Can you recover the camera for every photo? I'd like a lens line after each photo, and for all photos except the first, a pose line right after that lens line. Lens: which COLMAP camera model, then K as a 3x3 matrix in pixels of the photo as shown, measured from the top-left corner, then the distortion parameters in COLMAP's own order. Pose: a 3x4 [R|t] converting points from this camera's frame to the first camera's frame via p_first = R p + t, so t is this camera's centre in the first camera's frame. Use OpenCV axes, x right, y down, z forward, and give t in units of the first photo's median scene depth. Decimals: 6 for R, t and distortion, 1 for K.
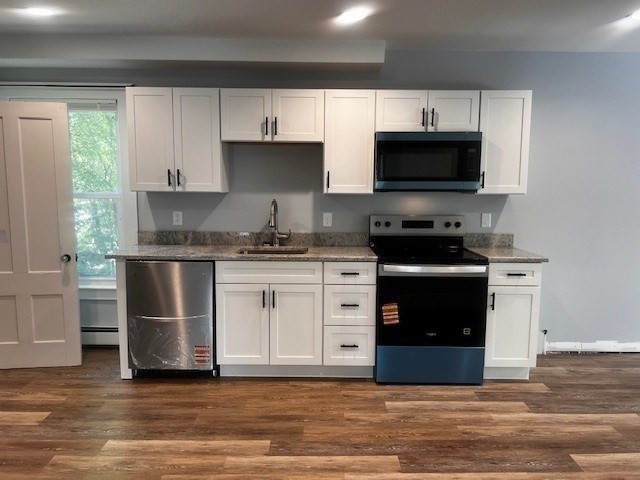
lens RADIAL K [[482.5, 0, 321.8], [0, 482.5, 241.6], [0, 0, 1]] dist [0.081053, -0.087398]
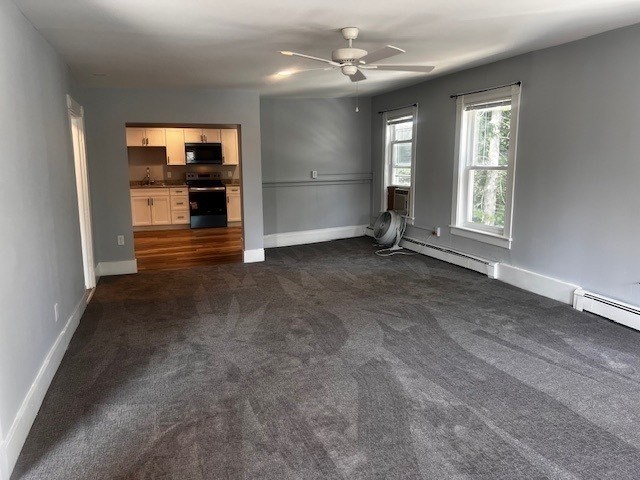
lens RADIAL K [[482.5, 0, 321.8], [0, 482.5, 241.6], [0, 0, 1]] dist [0.081053, -0.087398]
pose [[0.945347, -0.070211, 0.318416, -0.083106], [0.051789, 0.996477, 0.065969, 0.214622], [-0.321926, -0.045873, 0.945653, -2.084301]]
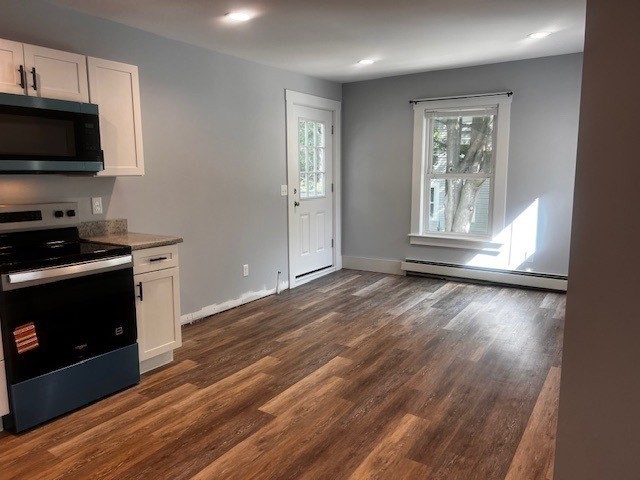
lens RADIAL K [[482.5, 0, 321.8], [0, 482.5, 241.6], [0, 0, 1]] dist [0.081053, -0.087398]
pose [[0.552210, -0.128090, 0.823806, -0.211708], [0.099940, 0.991172, 0.087122, -0.018553], [-0.827693, 0.034221, 0.560137, 0.188523]]
